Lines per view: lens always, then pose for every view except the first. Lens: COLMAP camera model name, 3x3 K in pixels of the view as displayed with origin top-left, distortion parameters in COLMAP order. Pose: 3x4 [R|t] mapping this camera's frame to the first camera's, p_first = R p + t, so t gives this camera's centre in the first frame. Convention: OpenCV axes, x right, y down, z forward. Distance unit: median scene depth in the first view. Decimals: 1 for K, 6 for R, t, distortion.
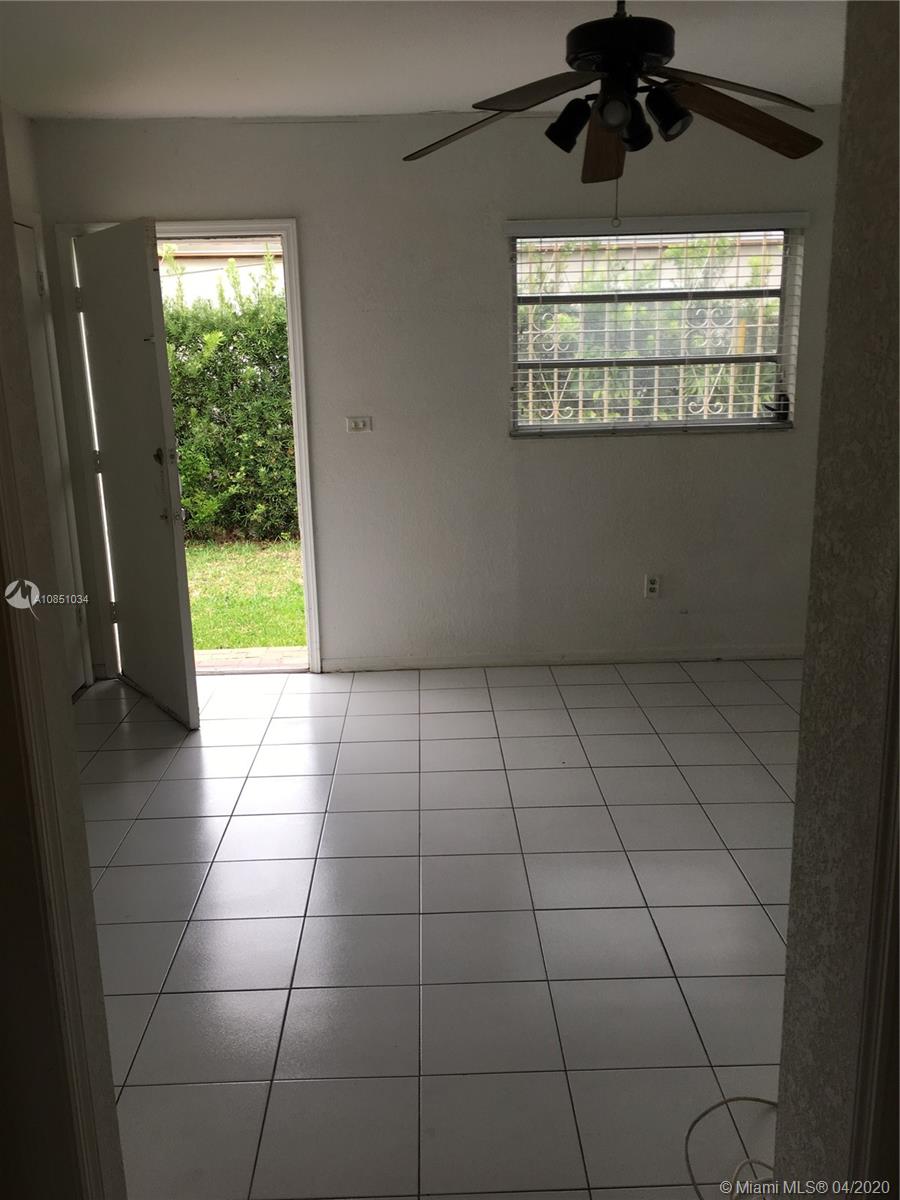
lens RADIAL K [[1075.0, 0, 455.3], [0, 1075.0, 594.2], [0, 0, 1]] dist [0.097450, -0.009502]
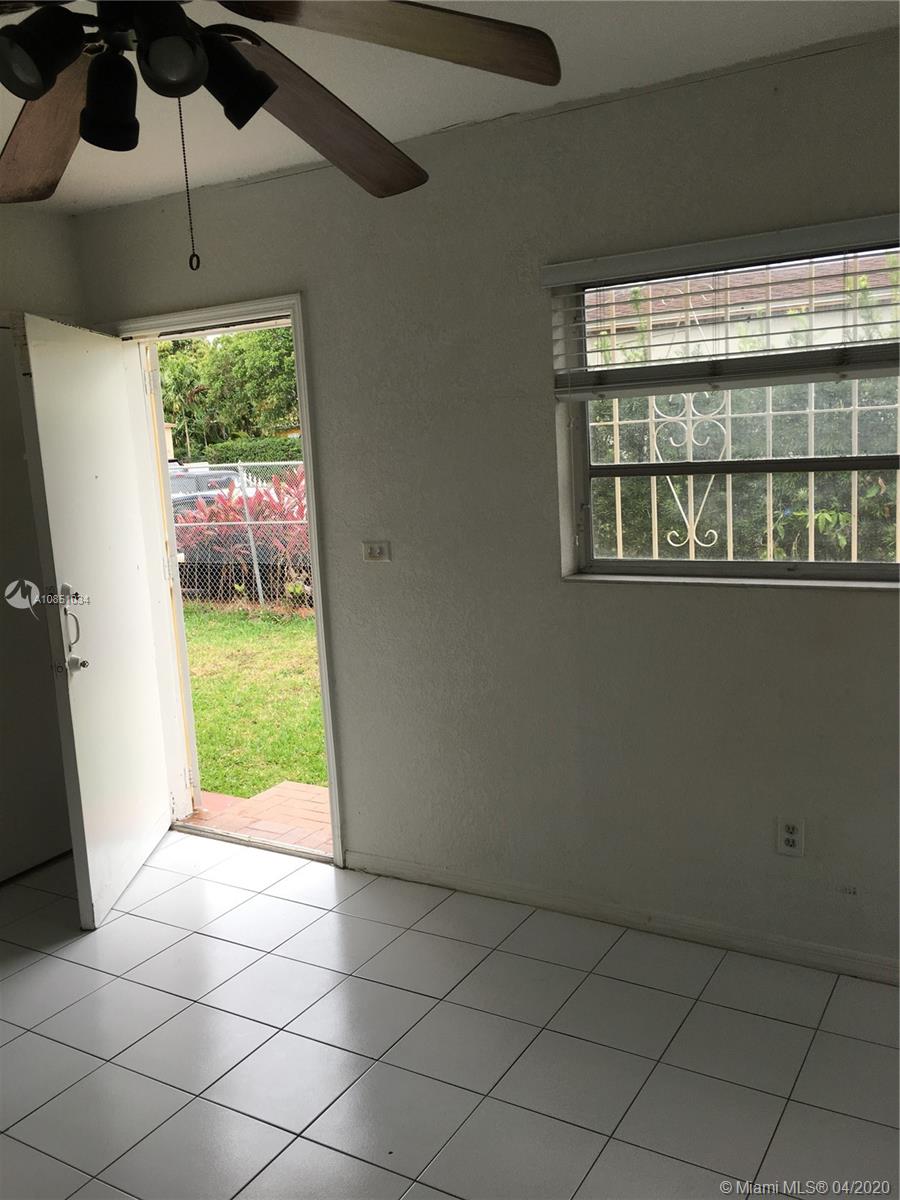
lens RADIAL K [[1075.0, 0, 455.3], [0, 1075.0, 594.2], [0, 0, 1]] dist [0.097450, -0.009502]
pose [[0.827837, 0.062965, -0.557424, 0.361452], [-0.099558, 0.994397, -0.035531, -0.101981], [0.552064, 0.084910, 0.829467, 0.393794]]
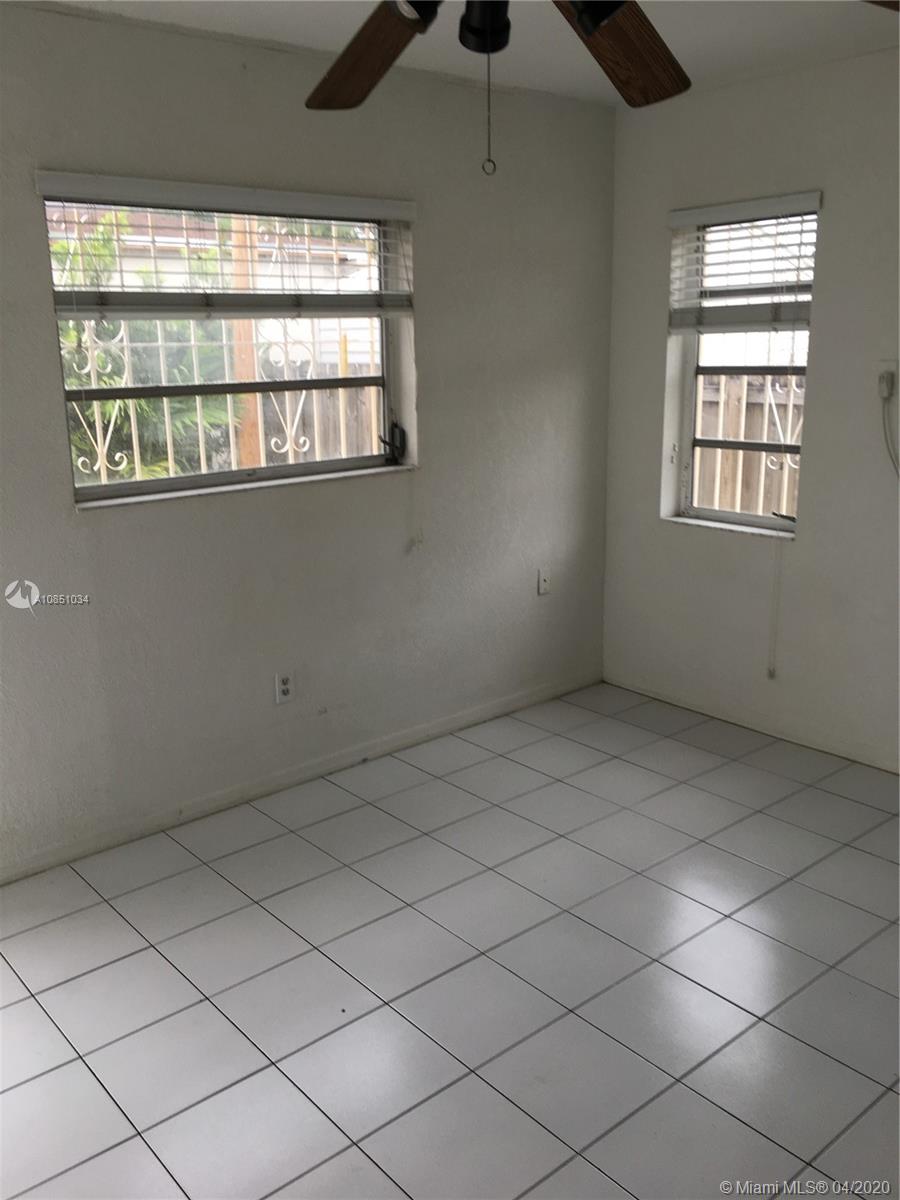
lens RADIAL K [[1058.2, 0, 450.0], [0, 1058.2, 600.0], [0, 0, 1]] dist [0.054947, -0.003674]
pose [[0.778813, -0.150299, 0.608983, -0.168077], [0.157761, 0.986595, 0.041739, -0.080520], [-0.607093, 0.063567, 0.792085, 0.351545]]
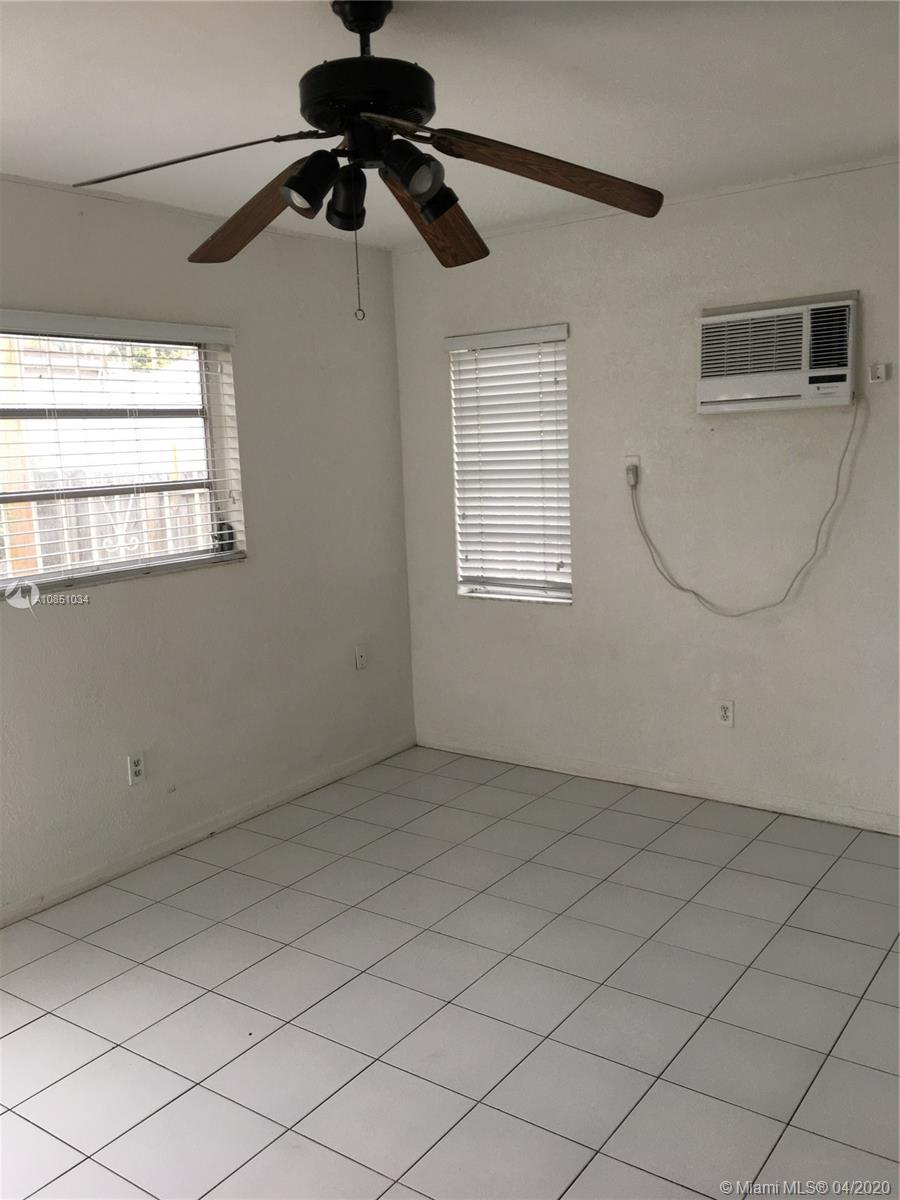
lens RADIAL K [[1075.0, 0, 455.3], [0, 1075.0, 594.2], [0, 0, 1]] dist [0.097450, -0.009502]
pose [[0.601088, -0.124721, 0.789391, -0.294636], [0.222914, 0.974711, -0.015739, -0.068520], [-0.767465, 0.185427, 0.613689, 0.312051]]
